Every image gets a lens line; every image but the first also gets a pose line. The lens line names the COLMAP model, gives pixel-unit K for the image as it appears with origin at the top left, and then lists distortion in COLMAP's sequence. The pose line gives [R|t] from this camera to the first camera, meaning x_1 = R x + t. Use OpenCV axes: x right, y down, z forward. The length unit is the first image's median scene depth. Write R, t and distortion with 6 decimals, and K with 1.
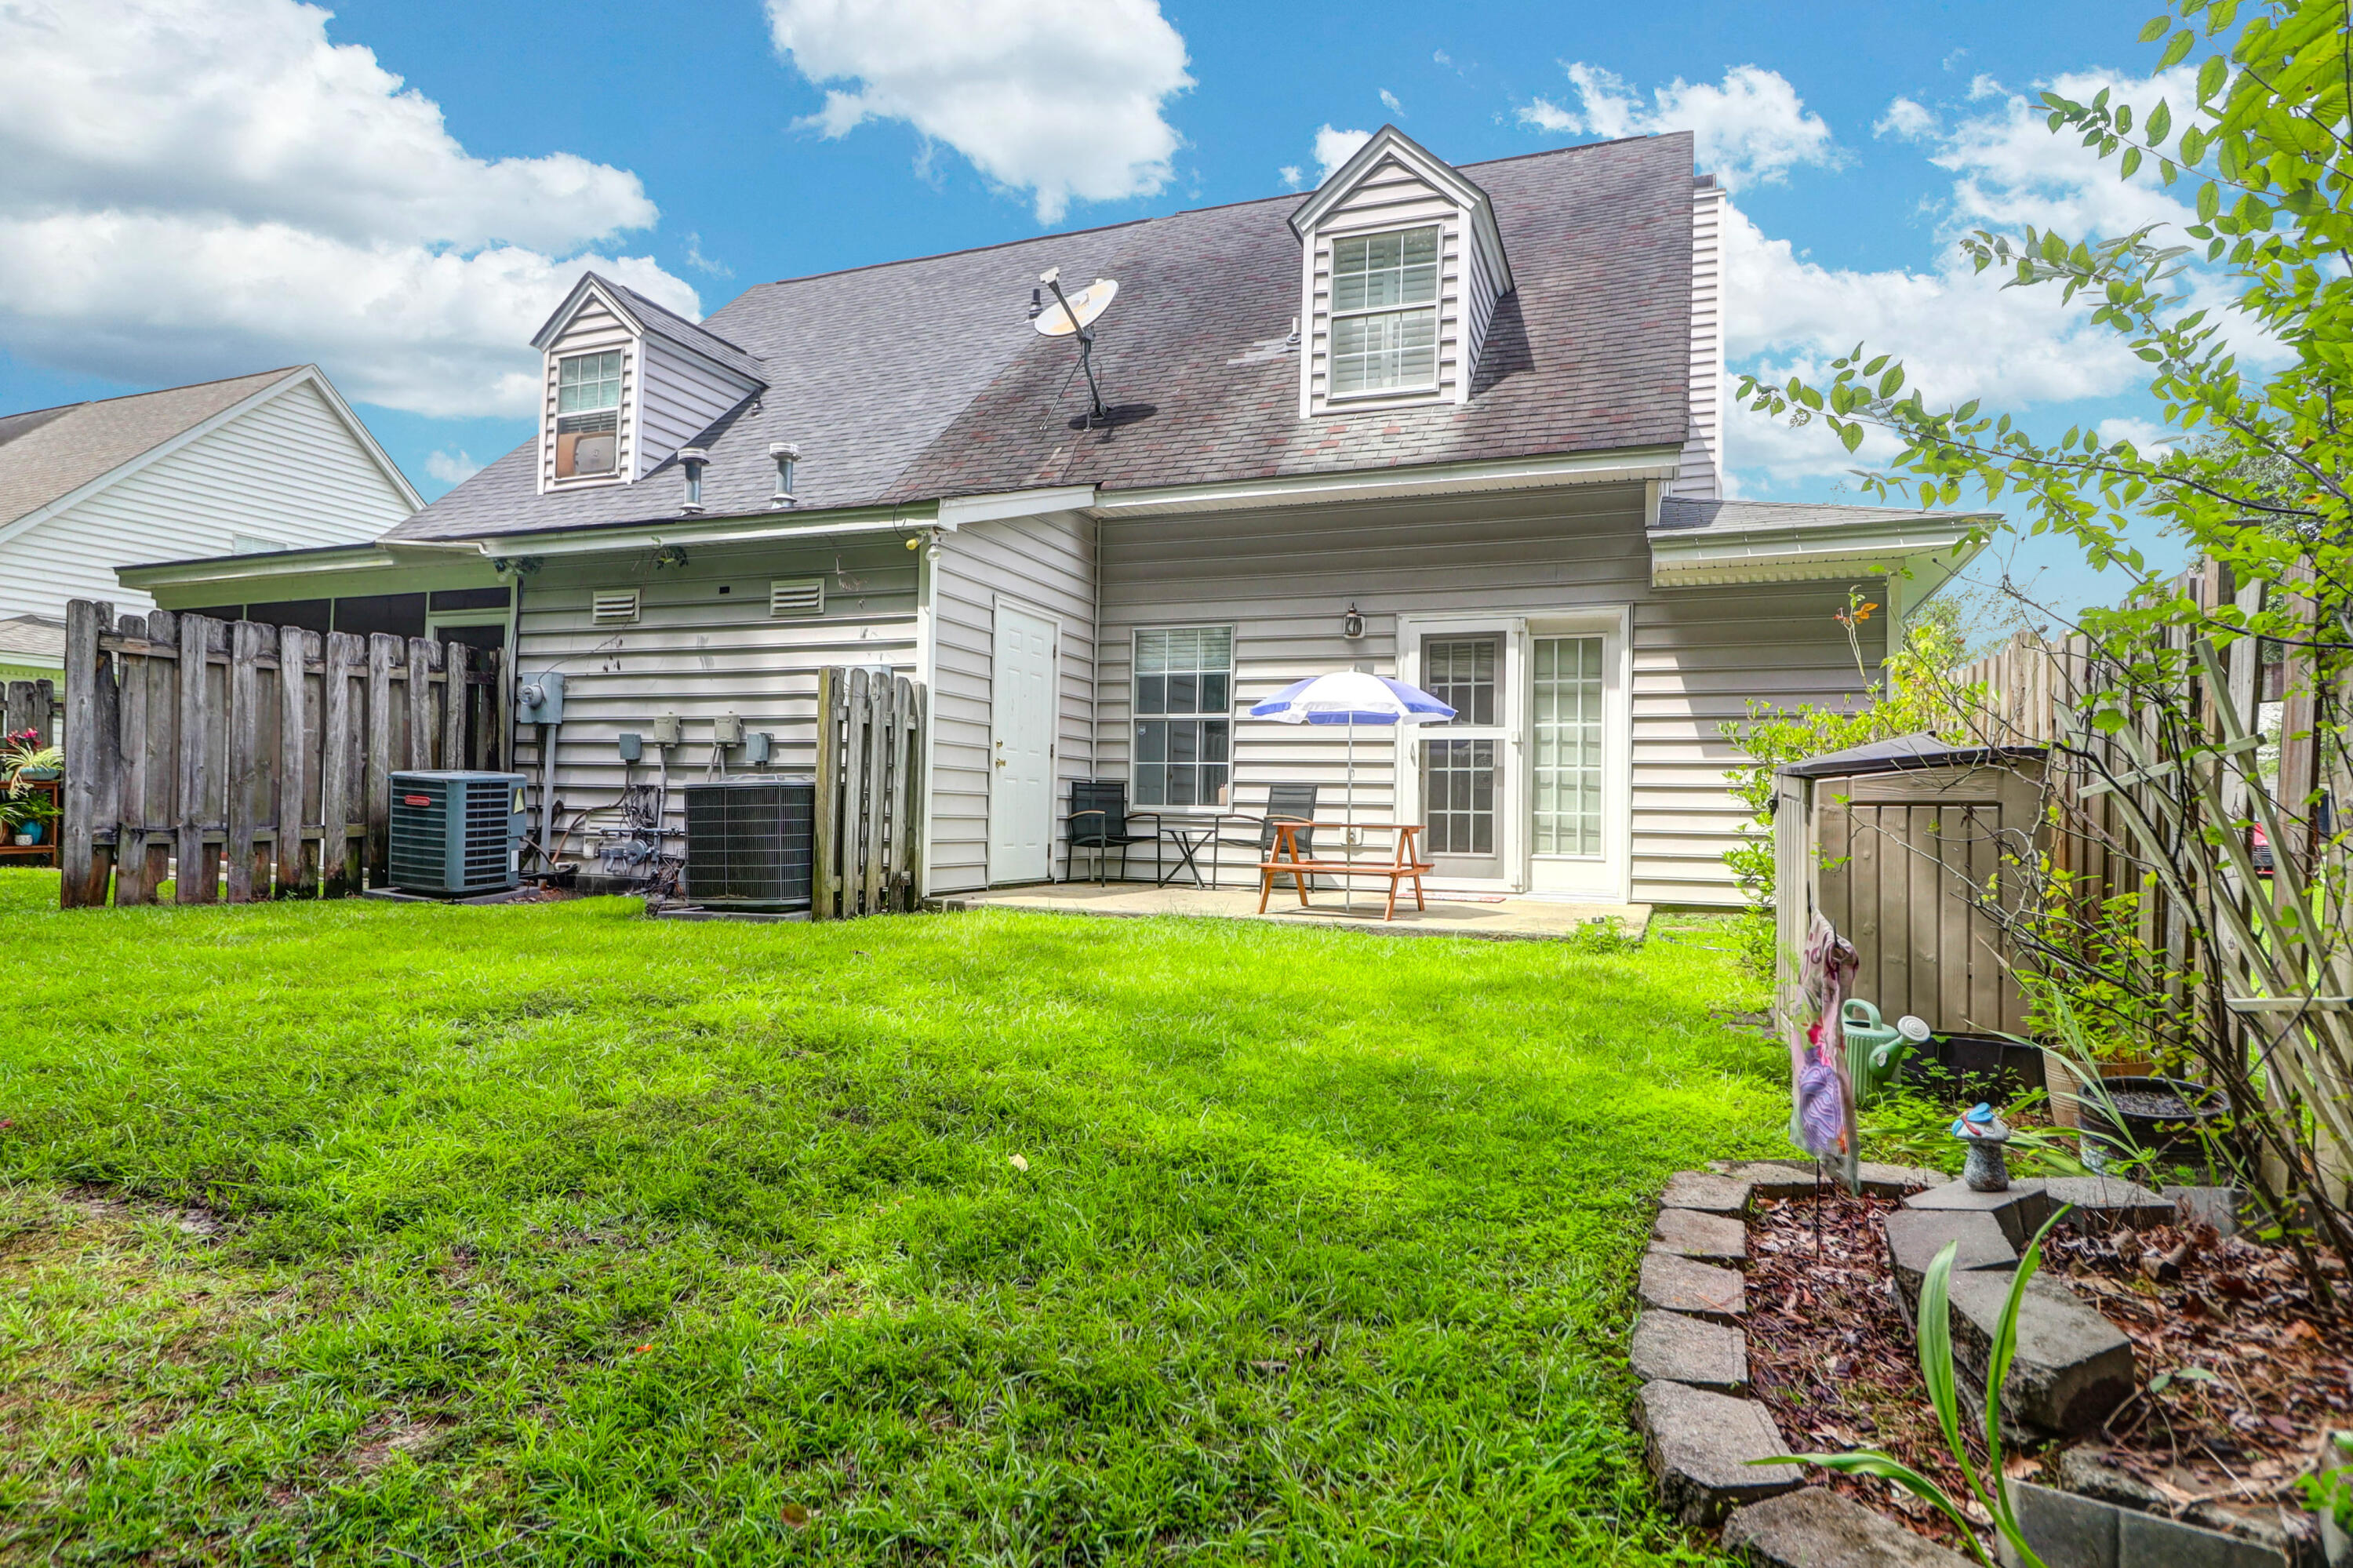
lens RADIAL K [[1262.4, 0, 1177.4], [0, 1262.4, 790.0], [0, 0, 1]] dist [0.000021, -0.000006]
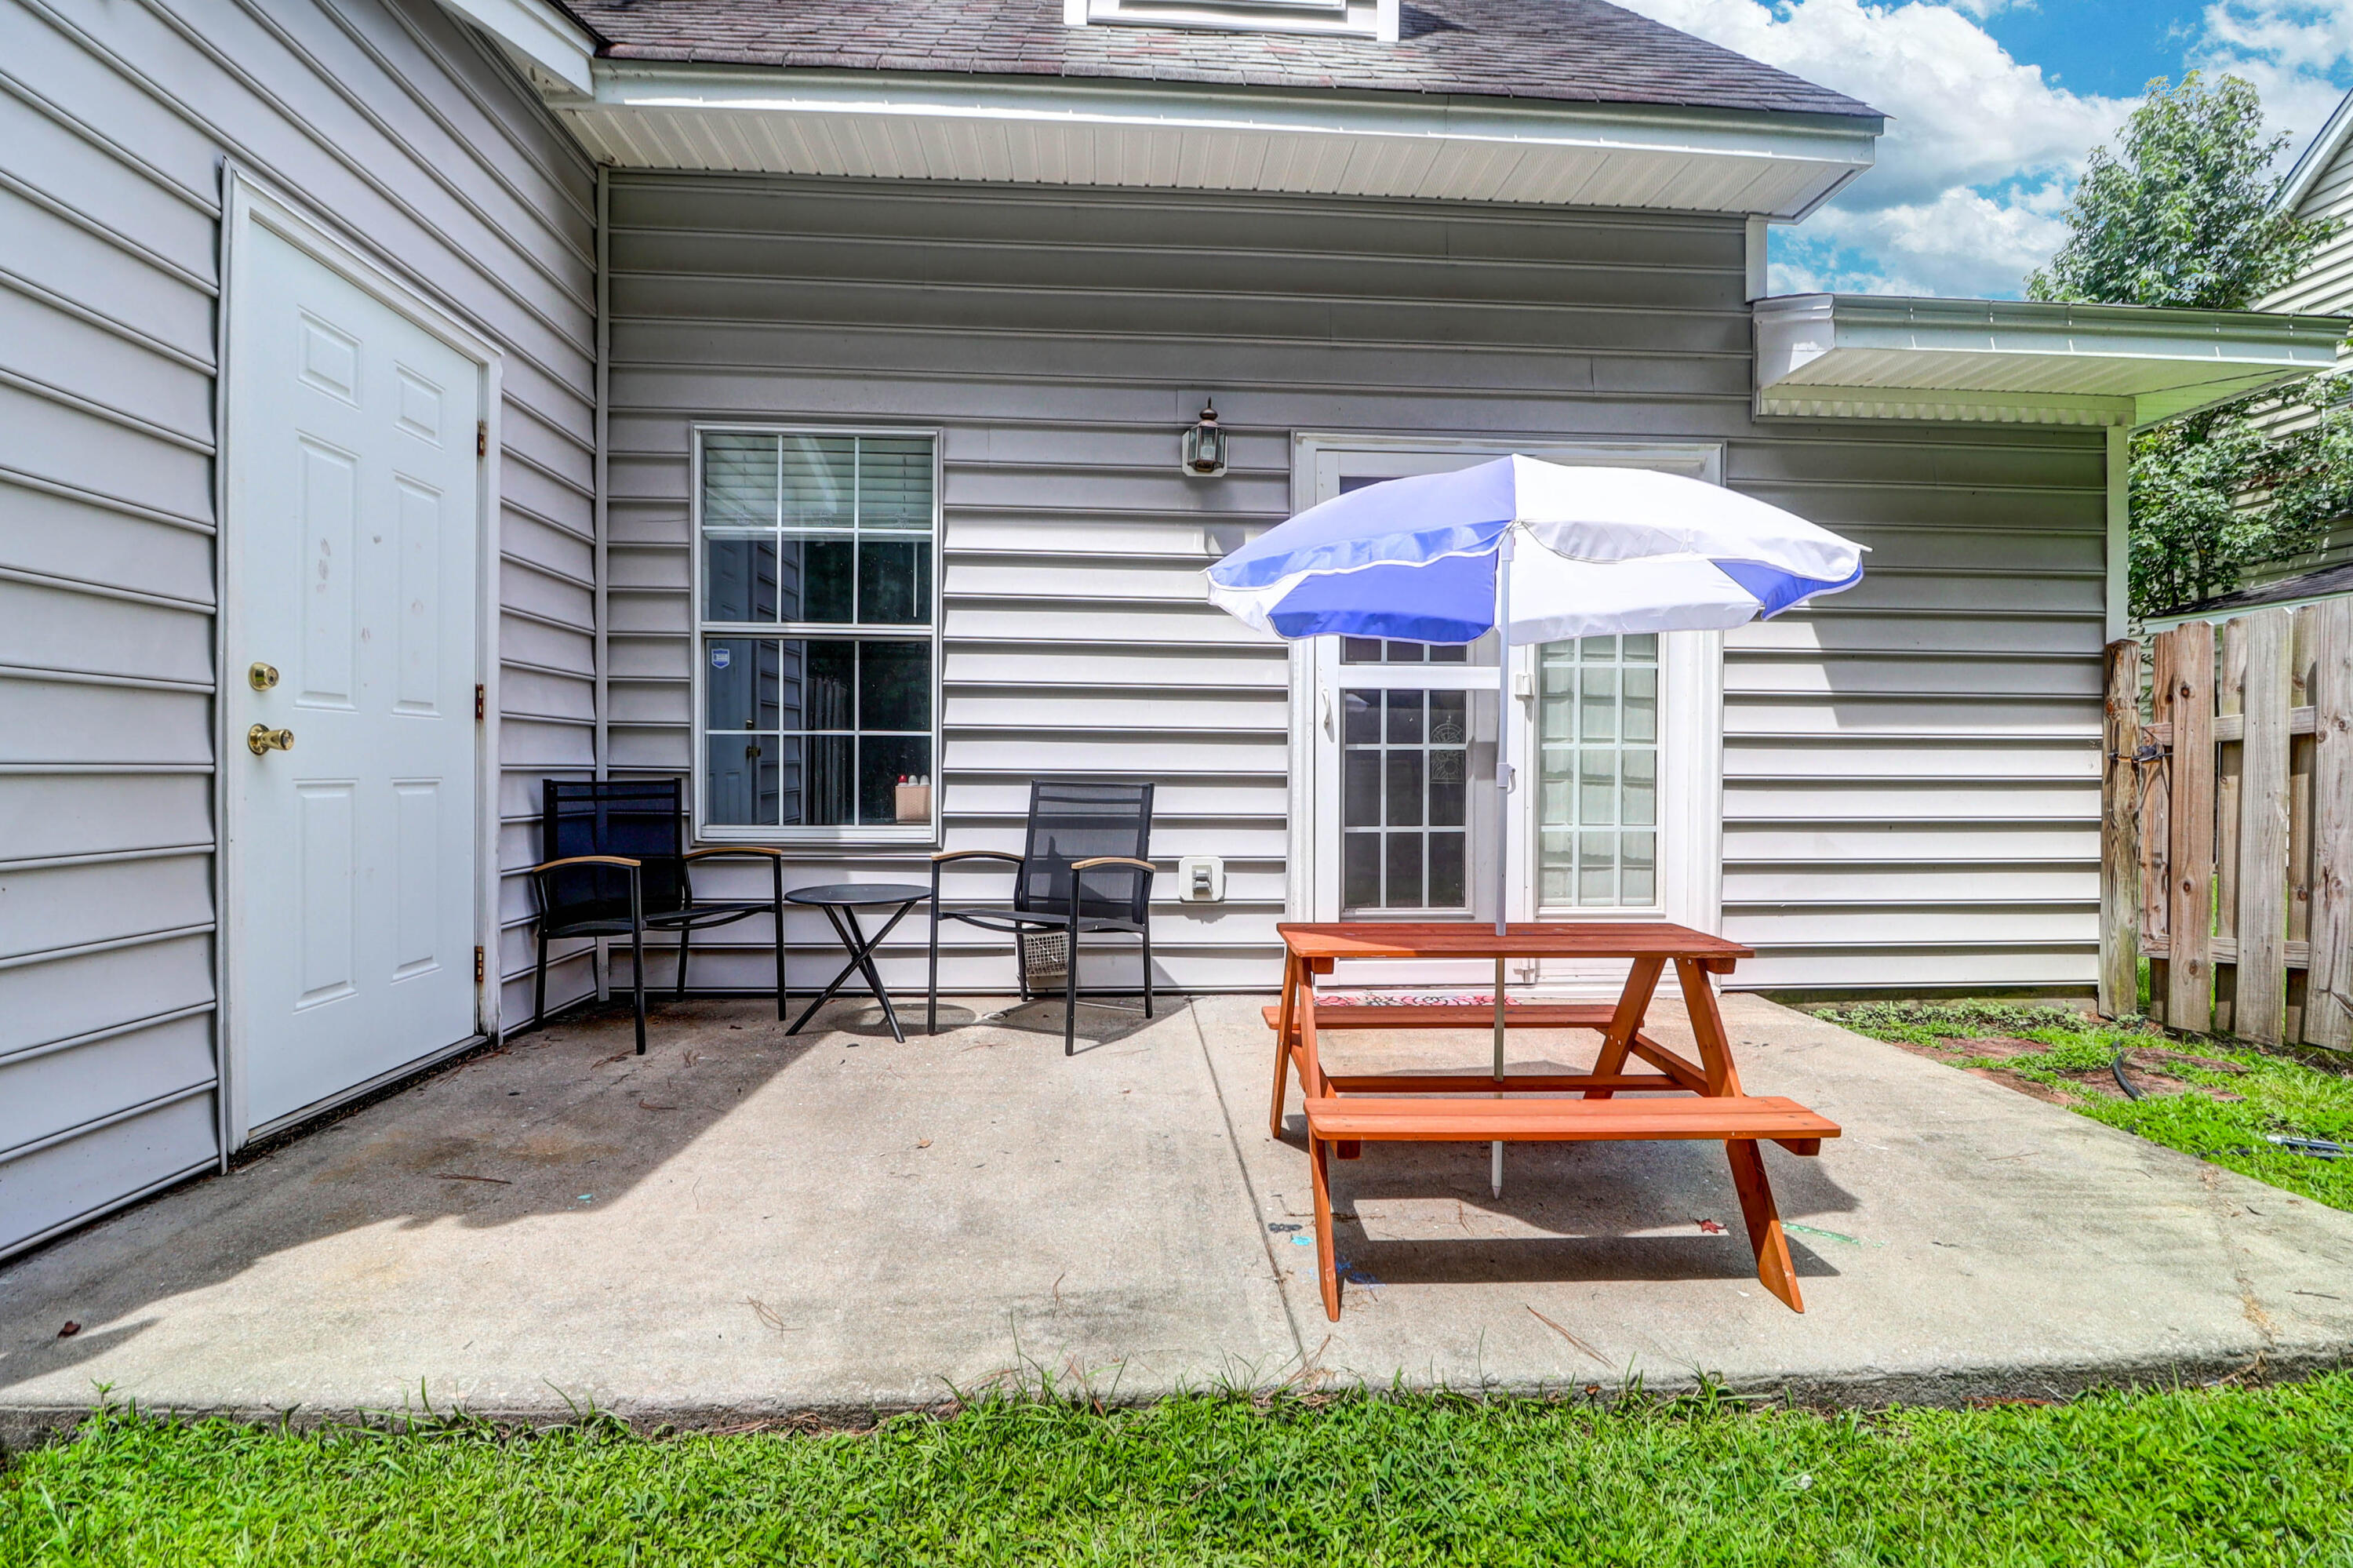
lens RADIAL K [[1087.8, 0, 1174.4], [0, 1087.8, 781.0], [0, 0, 1]] dist [-0.001657, -0.000385]
pose [[0.906384, -0.018954, 0.422030, -0.048205], [0.003272, 0.999278, 0.037851, -0.018905], [-0.422443, -0.032927, 0.905791, 0.610190]]
